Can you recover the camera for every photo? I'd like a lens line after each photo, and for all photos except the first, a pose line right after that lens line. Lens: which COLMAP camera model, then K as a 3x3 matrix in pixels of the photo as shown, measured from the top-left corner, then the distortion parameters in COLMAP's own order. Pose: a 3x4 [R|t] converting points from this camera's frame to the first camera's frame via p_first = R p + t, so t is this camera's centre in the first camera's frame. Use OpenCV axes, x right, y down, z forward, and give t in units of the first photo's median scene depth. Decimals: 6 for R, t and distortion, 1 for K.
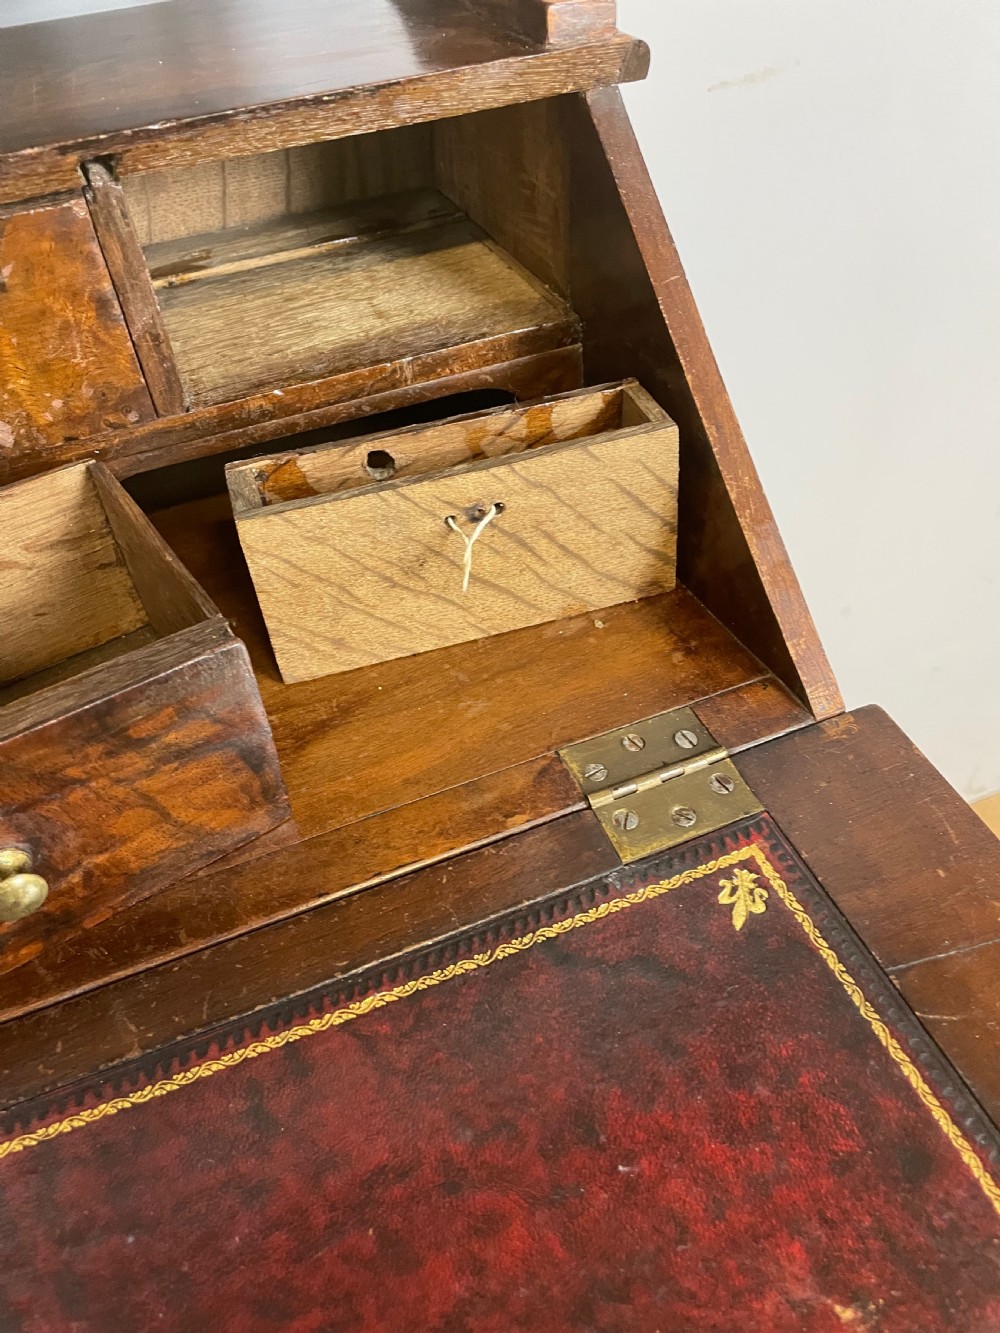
lens RADIAL K [[1015.1, 0, 497.9], [0, 1015.1, 676.0], [0, 0, 1]] dist [0.091048, -0.120018]
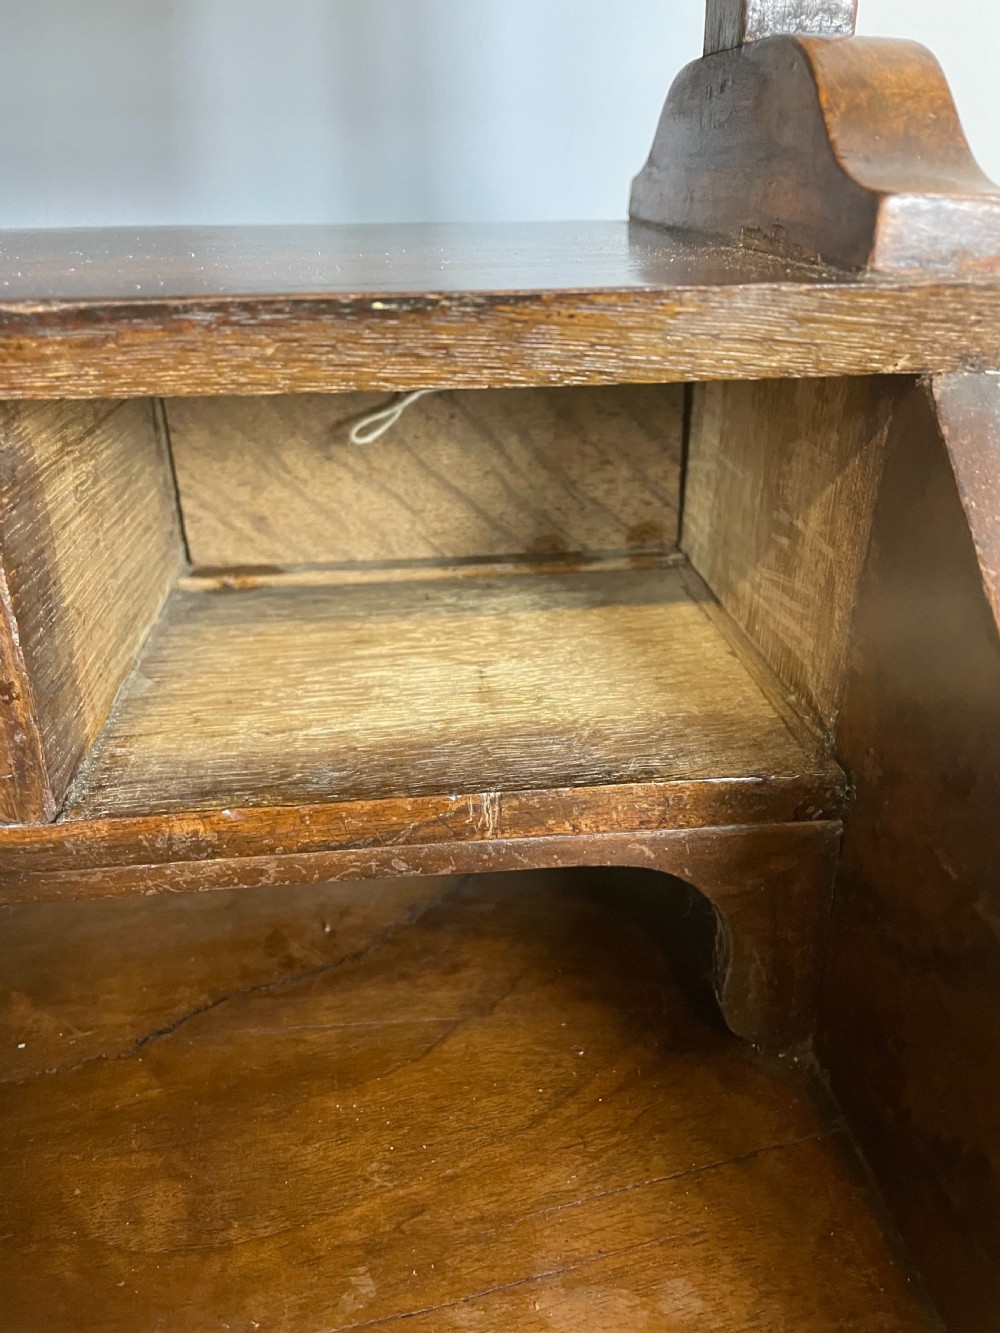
lens RADIAL K [[1015.1, 0, 512.4], [0, 1015.1, 697.0], [0, 0, 1]] dist [0.091048, -0.120018]
pose [[0.958406, 0.182073, -0.219788, 0.026195], [-0.233129, 0.943661, -0.234852, -0.236870], [0.164645, 0.276322, 0.946857, 0.497096]]
